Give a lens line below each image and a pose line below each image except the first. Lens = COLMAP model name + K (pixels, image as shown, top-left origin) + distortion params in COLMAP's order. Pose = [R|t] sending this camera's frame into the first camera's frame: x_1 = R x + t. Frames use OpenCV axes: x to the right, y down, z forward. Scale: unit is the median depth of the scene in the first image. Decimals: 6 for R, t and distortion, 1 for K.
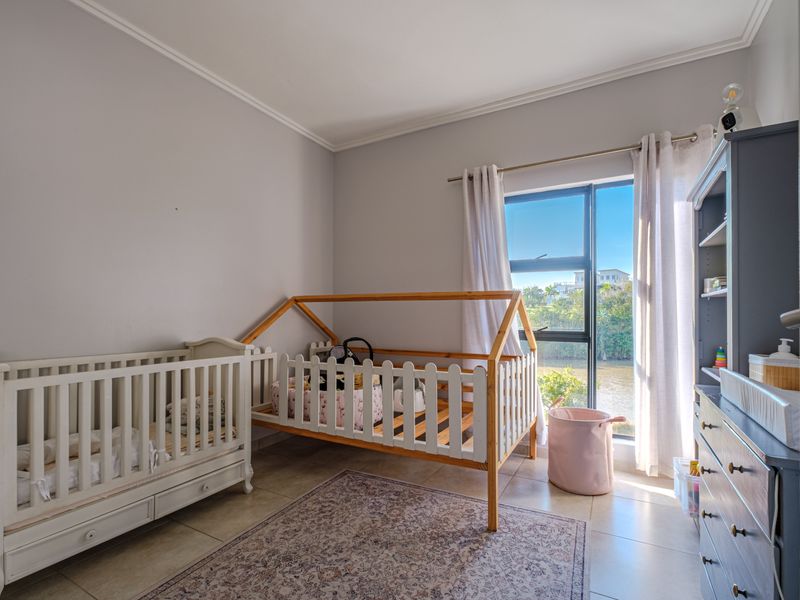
lens RADIAL K [[383.5, 0, 404.3], [0, 383.5, 304.3], [0, 0, 1]] dist [-0.001657, 0.000208]
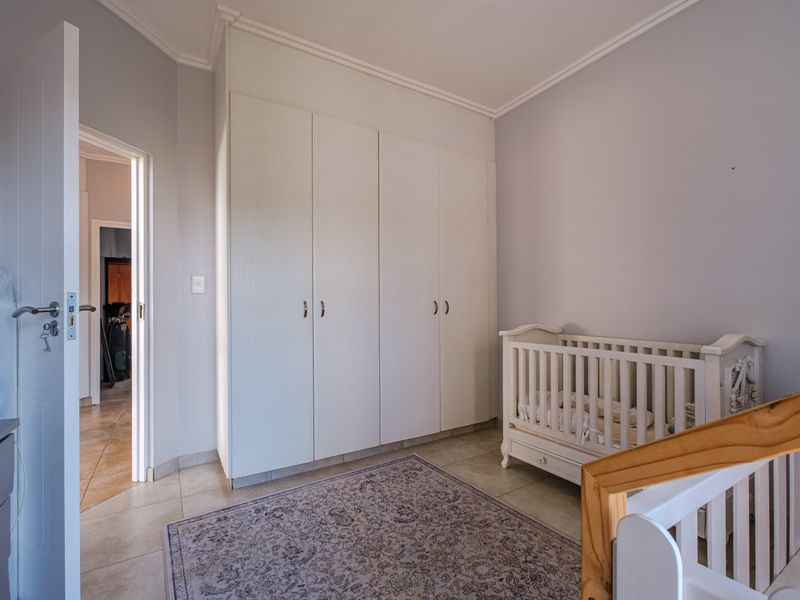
lens RADIAL K [[383.5, 0, 404.3], [0, 383.5, 304.2], [0, 0, 1]] dist [-0.001657, 0.000208]
pose [[-0.481119, 0.005757, -0.876637, 0.525489], [0.028457, 0.999554, -0.009054, 0.022438], [0.876193, -0.029302, -0.481068, 1.000742]]
